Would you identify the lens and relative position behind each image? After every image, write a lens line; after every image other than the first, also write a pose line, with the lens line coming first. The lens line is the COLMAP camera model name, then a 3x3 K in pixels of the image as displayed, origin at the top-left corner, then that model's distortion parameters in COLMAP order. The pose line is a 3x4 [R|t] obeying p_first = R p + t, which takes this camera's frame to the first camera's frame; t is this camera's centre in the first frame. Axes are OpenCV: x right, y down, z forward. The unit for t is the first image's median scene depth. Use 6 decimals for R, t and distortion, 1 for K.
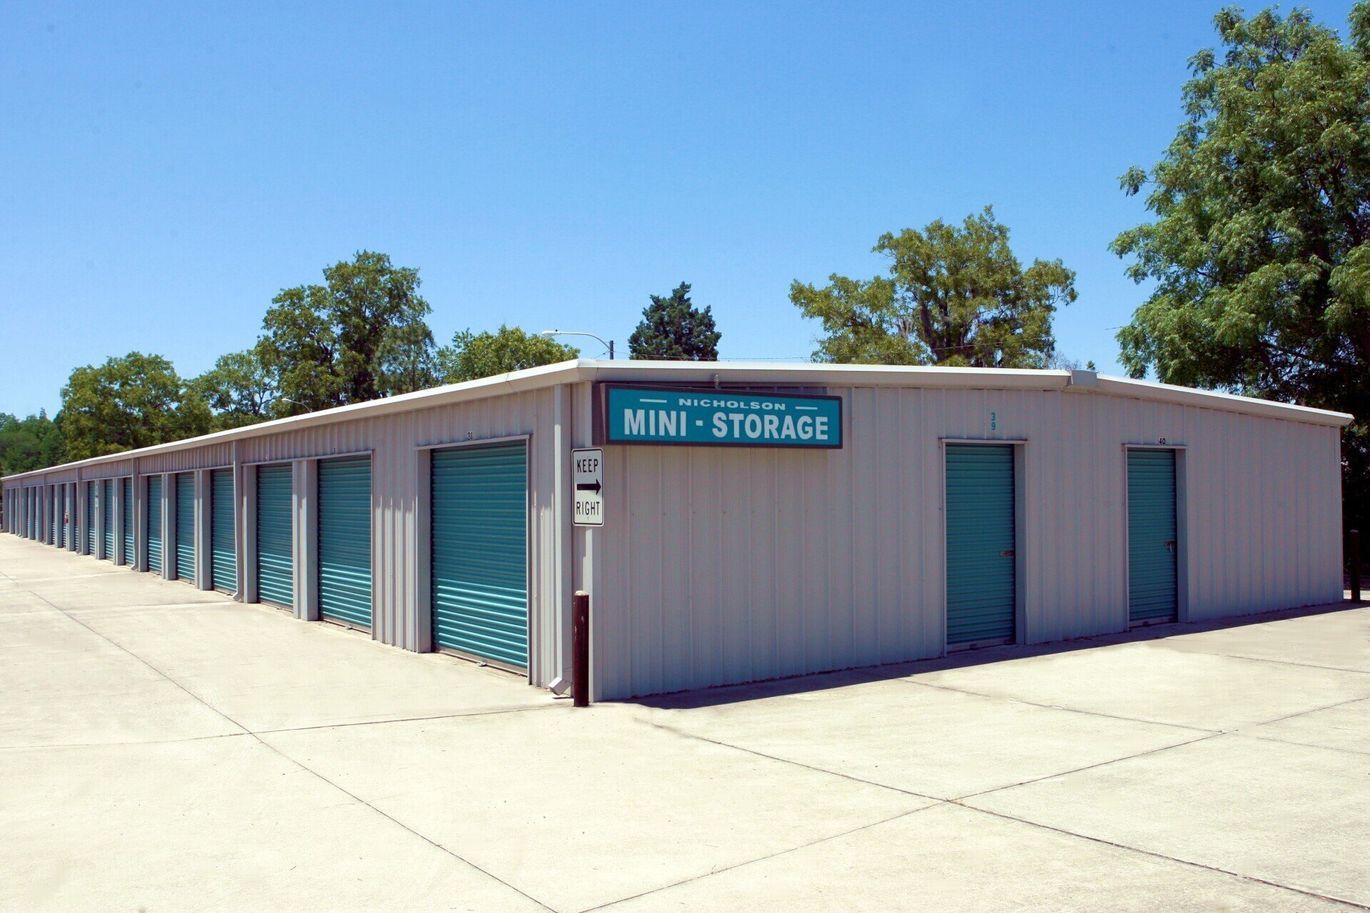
lens RADIAL K [[1255.9, 0, 685.0], [0, 1255.9, 456.5], [0, 0, 1]] dist [-0.003518, 0.003141]
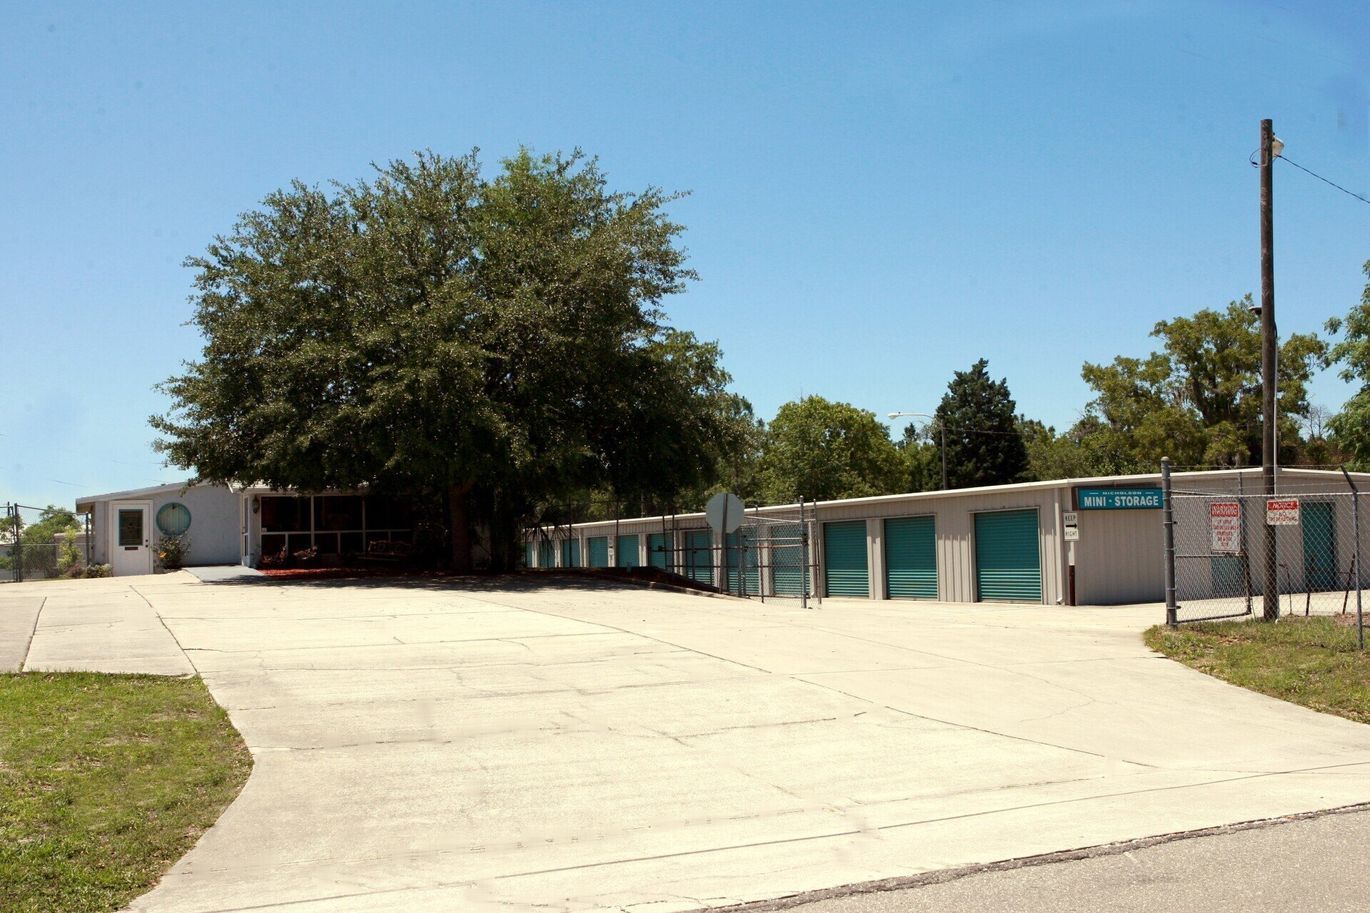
lens RADIAL K [[1489.8, 0, 685.0], [0, 1489.8, 456.5], [0, 0, 1]] dist [-0.019017, 0.027469]
pose [[0.989053, -0.029784, -0.144521, -0.093882], [0.024953, 0.999071, -0.035122, -0.007300], [0.145433, 0.031131, 0.988878, -0.499265]]
